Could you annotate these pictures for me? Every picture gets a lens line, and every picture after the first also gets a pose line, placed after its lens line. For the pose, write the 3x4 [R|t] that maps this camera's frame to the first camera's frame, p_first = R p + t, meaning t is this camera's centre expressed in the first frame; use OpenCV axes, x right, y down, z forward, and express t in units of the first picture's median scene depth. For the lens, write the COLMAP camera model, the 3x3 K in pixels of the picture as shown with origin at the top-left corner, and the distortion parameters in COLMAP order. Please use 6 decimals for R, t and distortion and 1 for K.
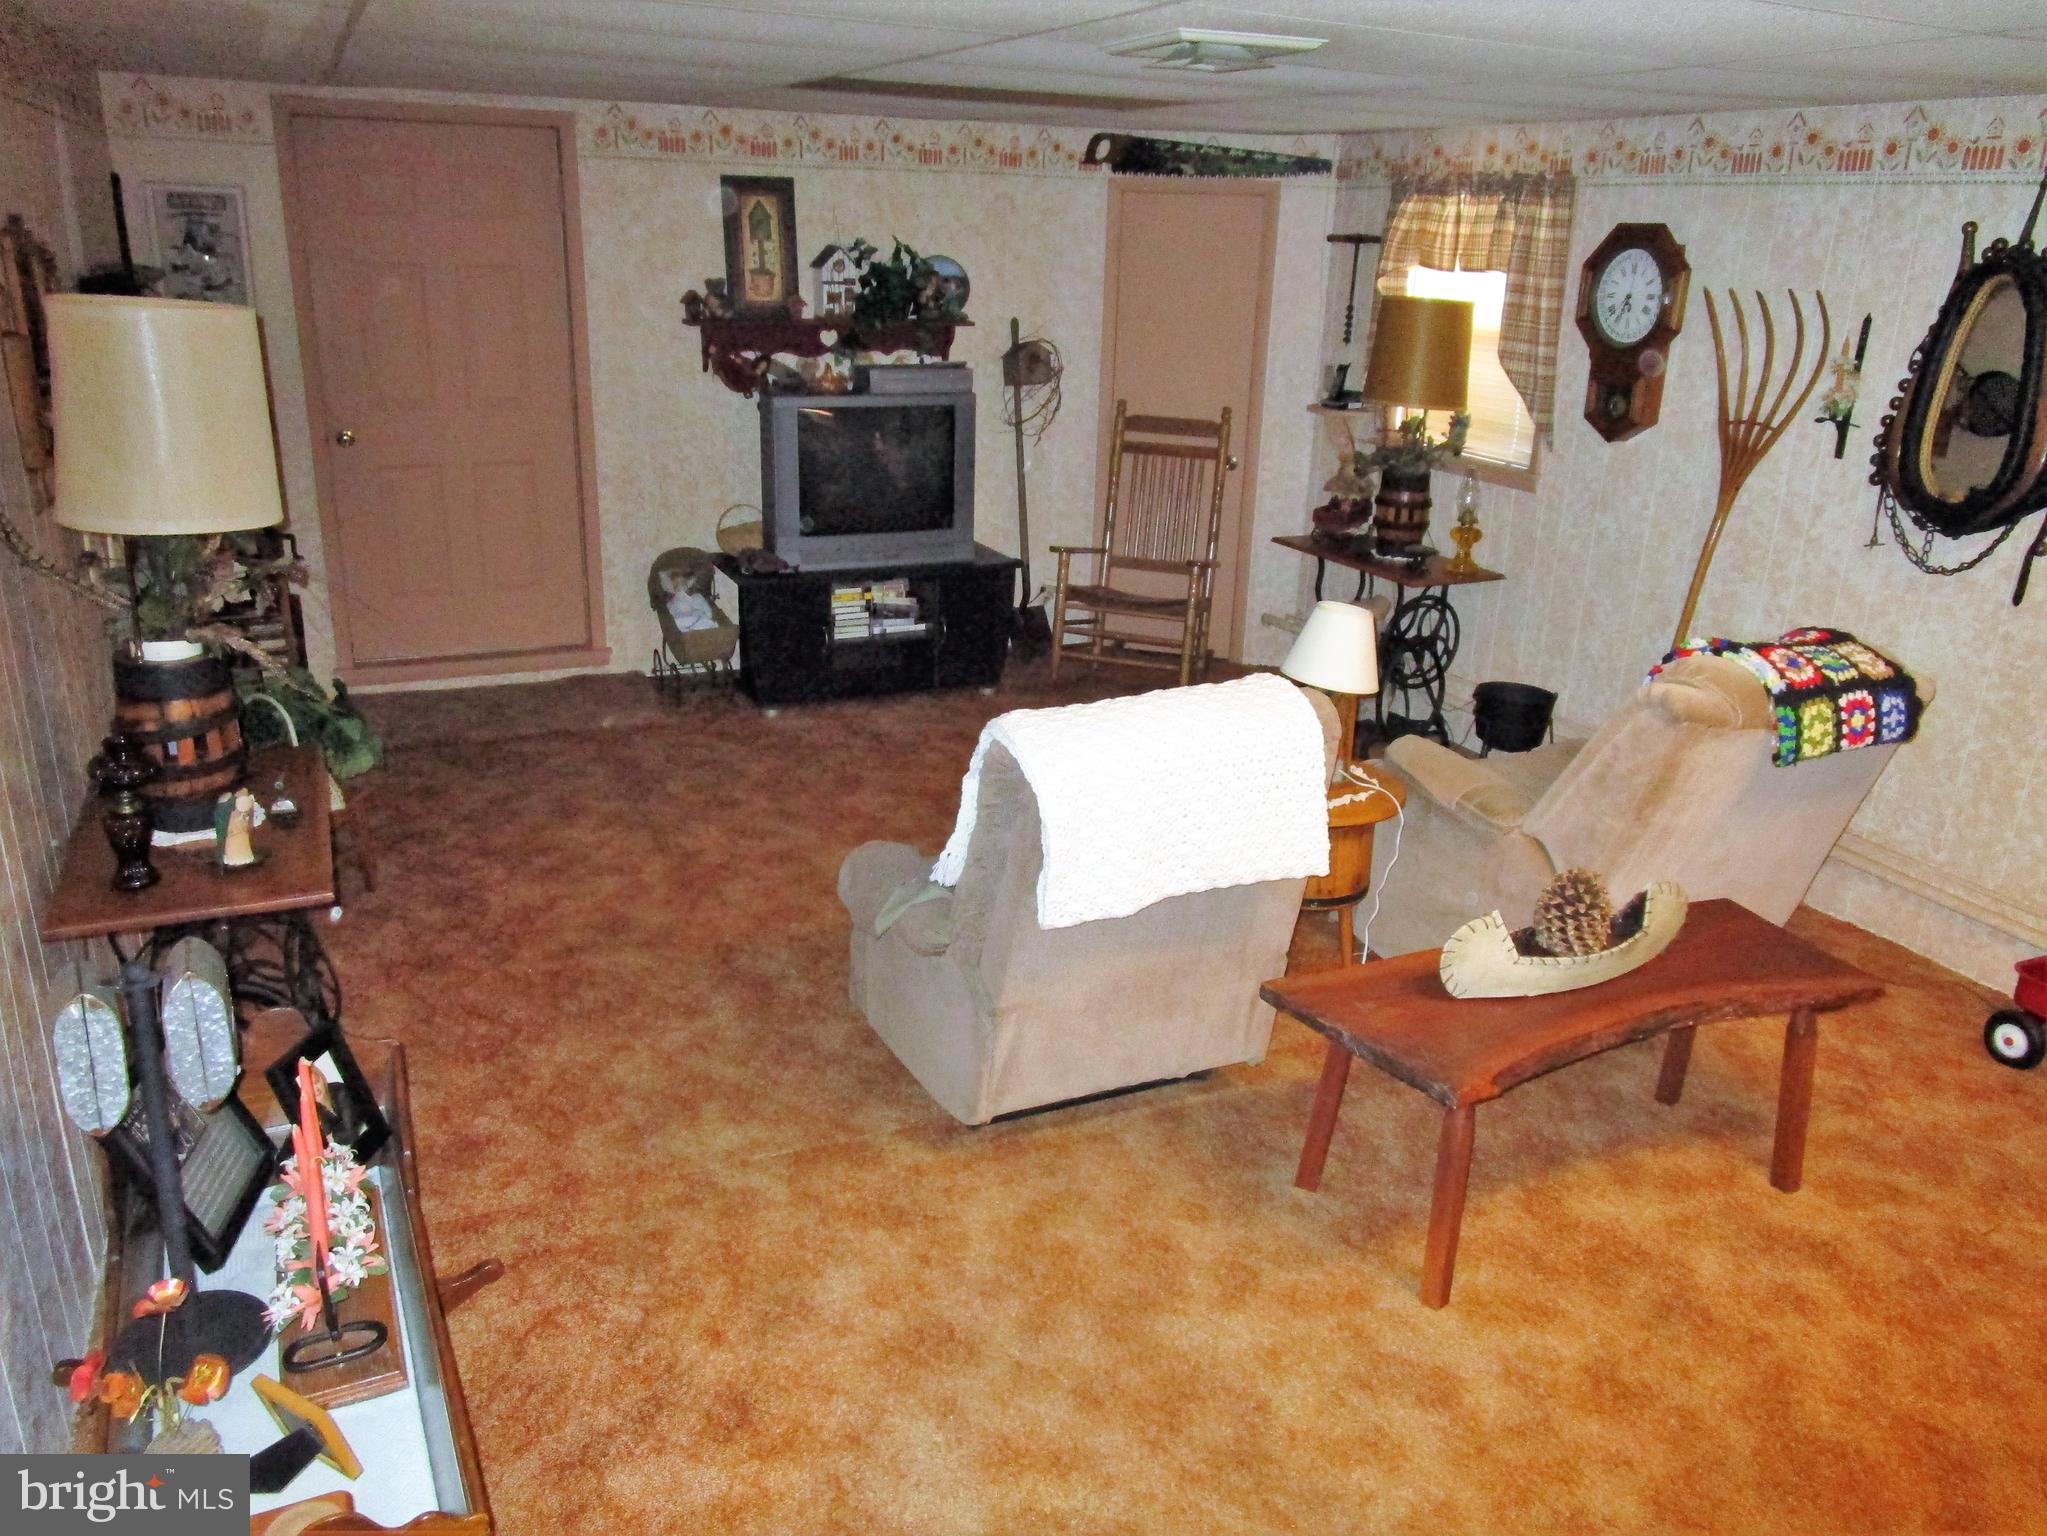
lens RADIAL K [[1515.4, 0, 1005.8], [0, 1515.4, 771.8], [0, 0, 1]] dist [-0.012205, -0.006331]
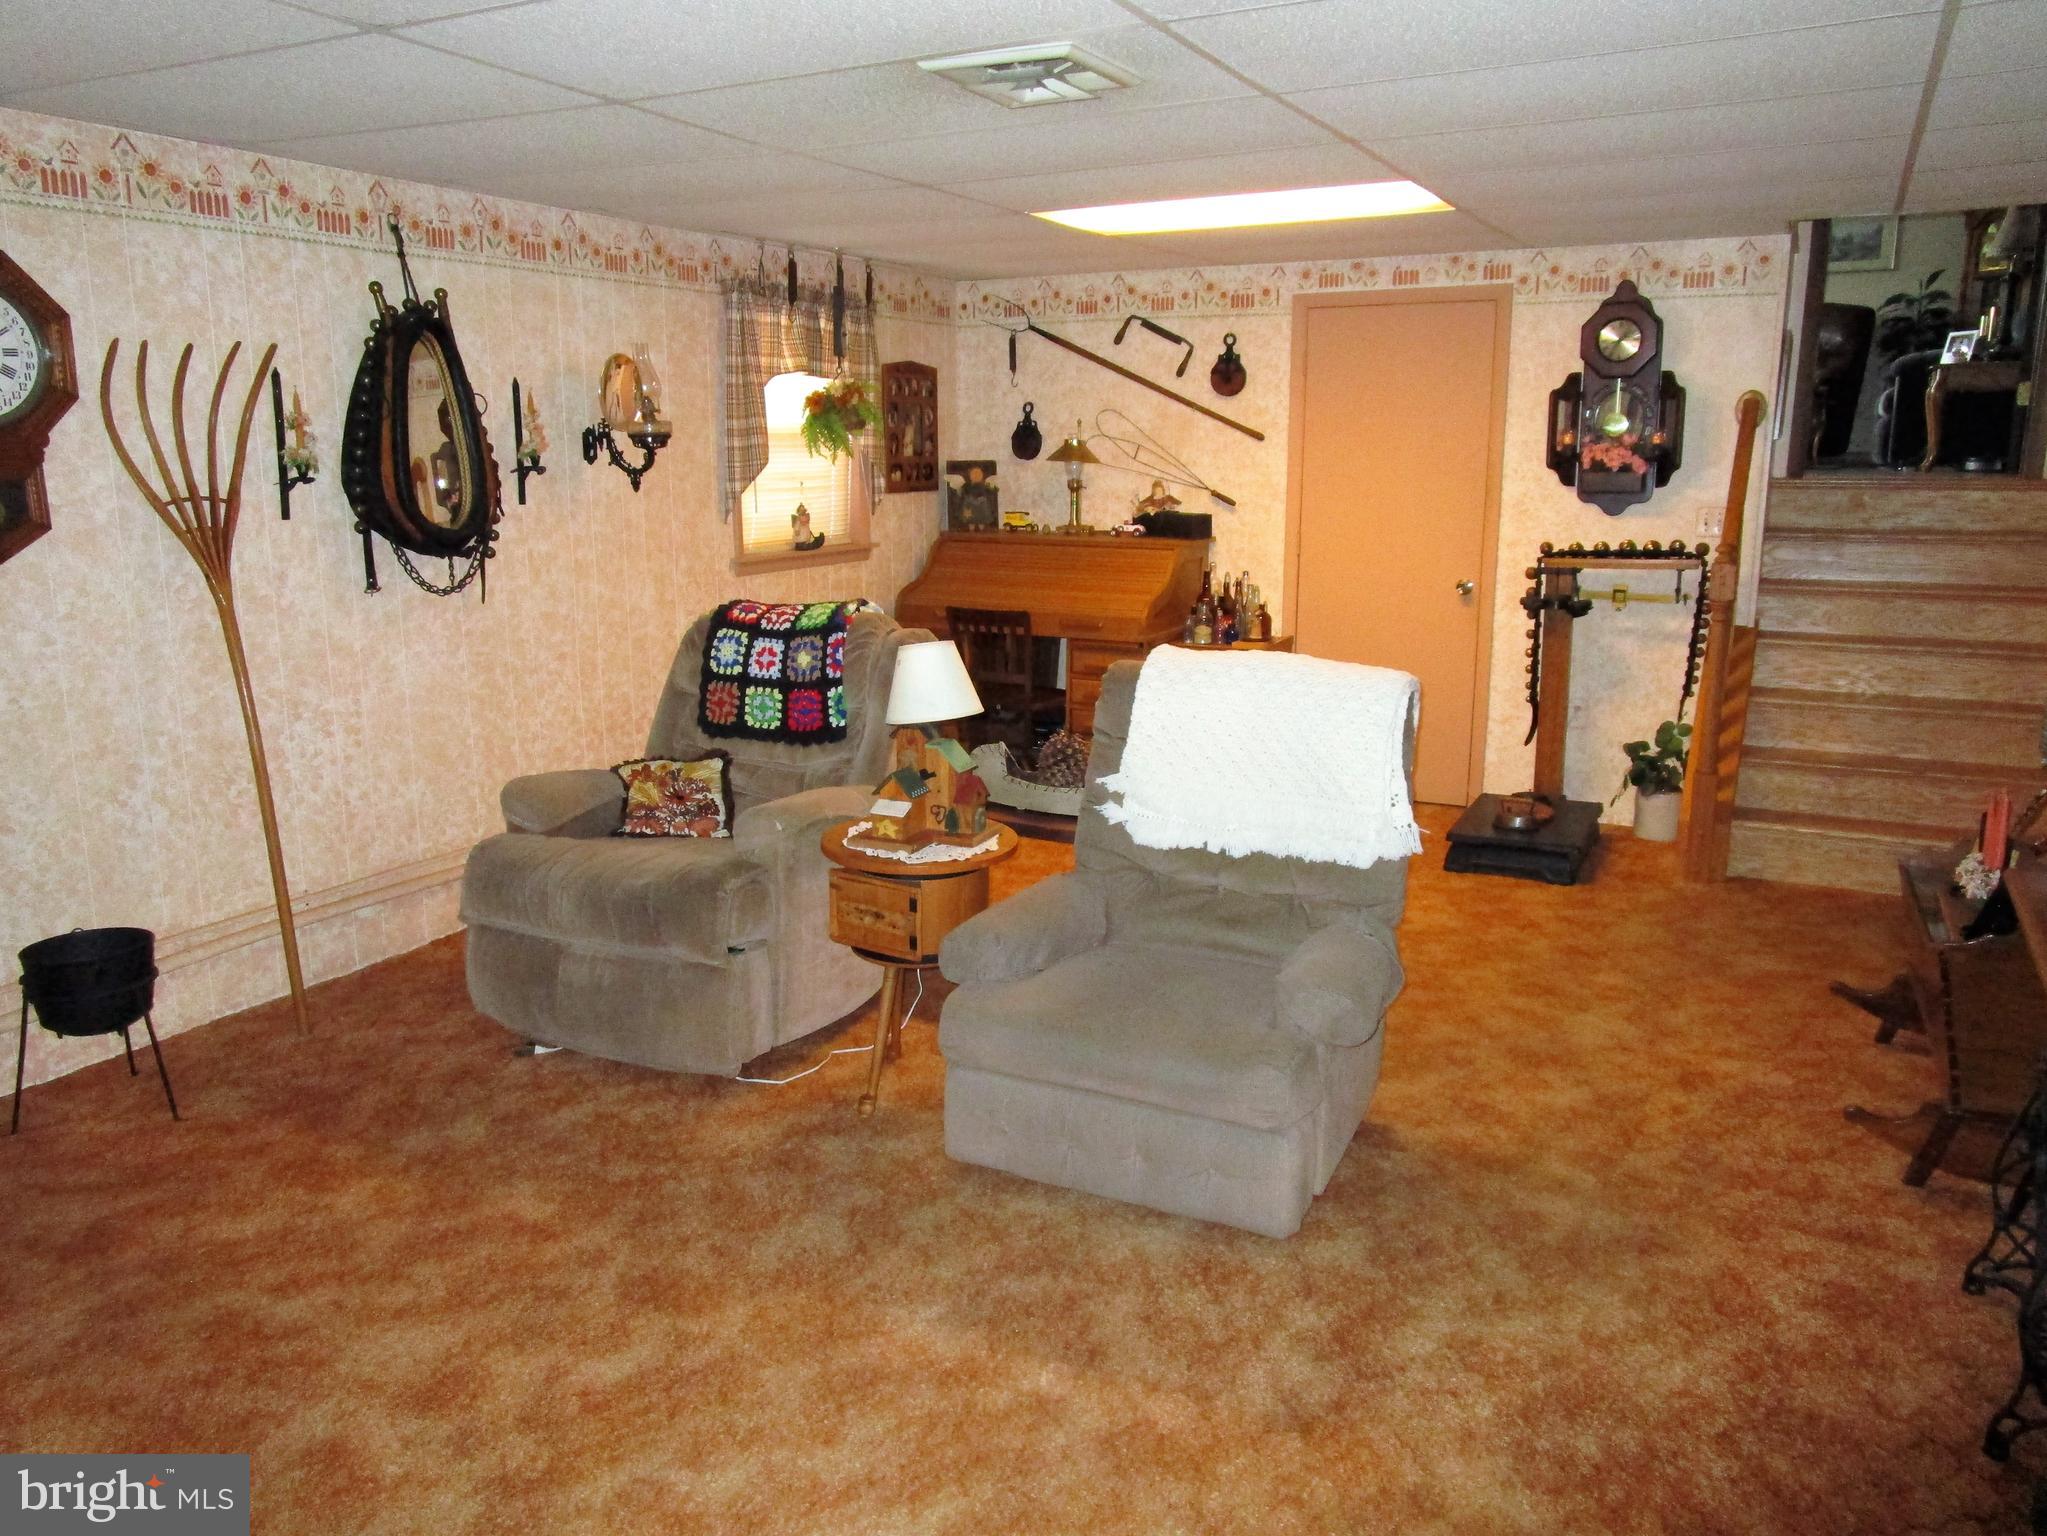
lens RADIAL K [[1515.4, 0, 1005.8], [0, 1515.4, 771.8], [0, 0, 1]] dist [-0.012205, -0.006331]
pose [[-0.611314, -0.194521, 0.767110, -0.497298], [0.249990, 0.872224, 0.420394, -0.367676], [-0.750867, 0.448762, -0.484574, 1.230304]]
